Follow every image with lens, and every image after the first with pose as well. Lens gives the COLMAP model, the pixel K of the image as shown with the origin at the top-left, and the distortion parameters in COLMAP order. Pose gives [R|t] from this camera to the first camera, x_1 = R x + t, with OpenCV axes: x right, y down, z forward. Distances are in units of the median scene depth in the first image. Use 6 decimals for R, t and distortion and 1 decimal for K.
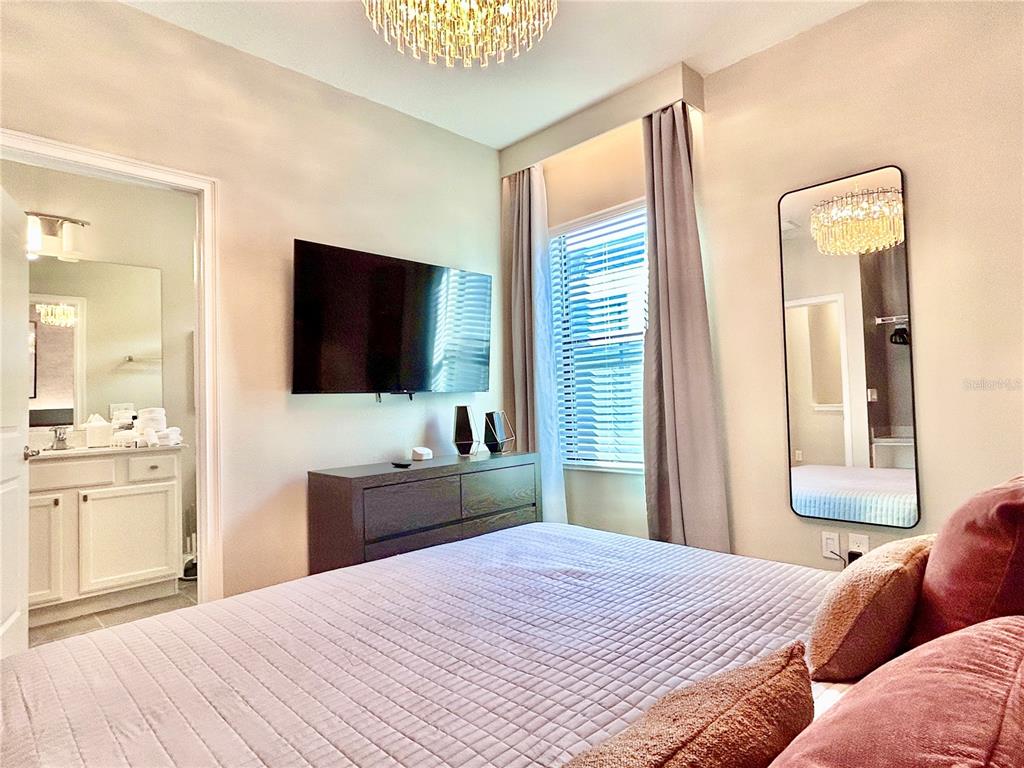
lens RADIAL K [[564.2, 0, 509.2], [0, 564.2, 381.4], [0, 0, 1]] dist [-0.006310, -0.001237]
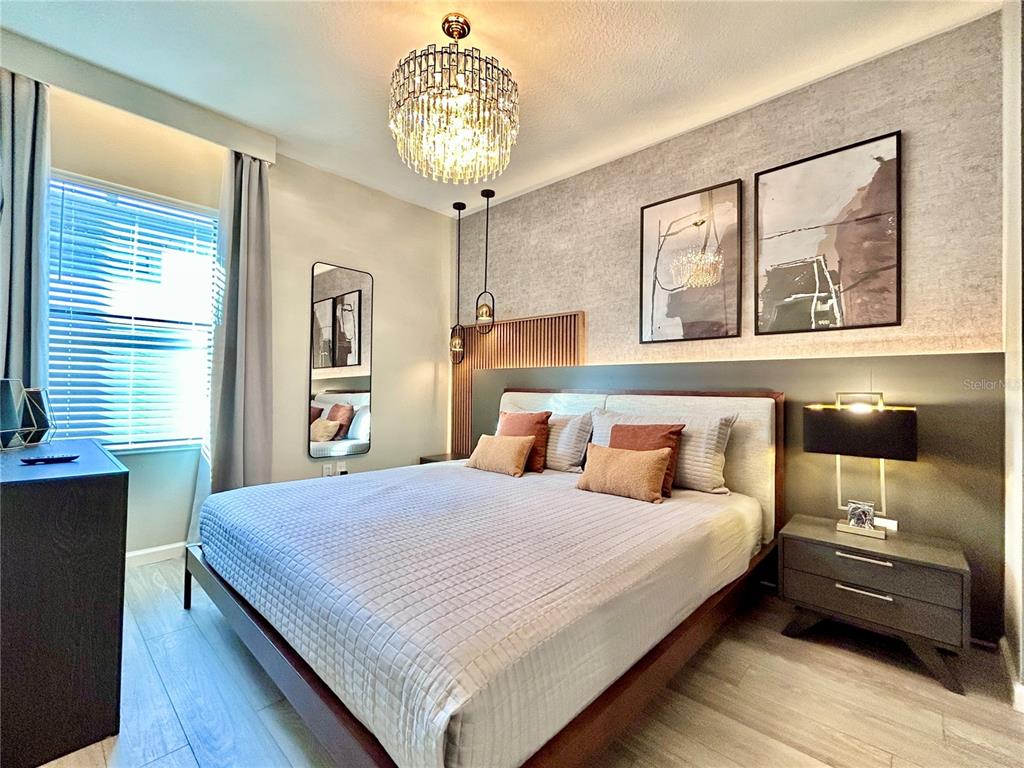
lens RADIAL K [[441.2, 0, 509.6], [0, 441.2, 387.8], [0, 0, 1]] dist [0.001286, 0.000168]
pose [[-0.053380, 0.045720, 0.997527, -0.652502], [-0.049050, 0.997625, -0.048349, 0.051399], [-0.997369, -0.051509, -0.051010, 0.393721]]
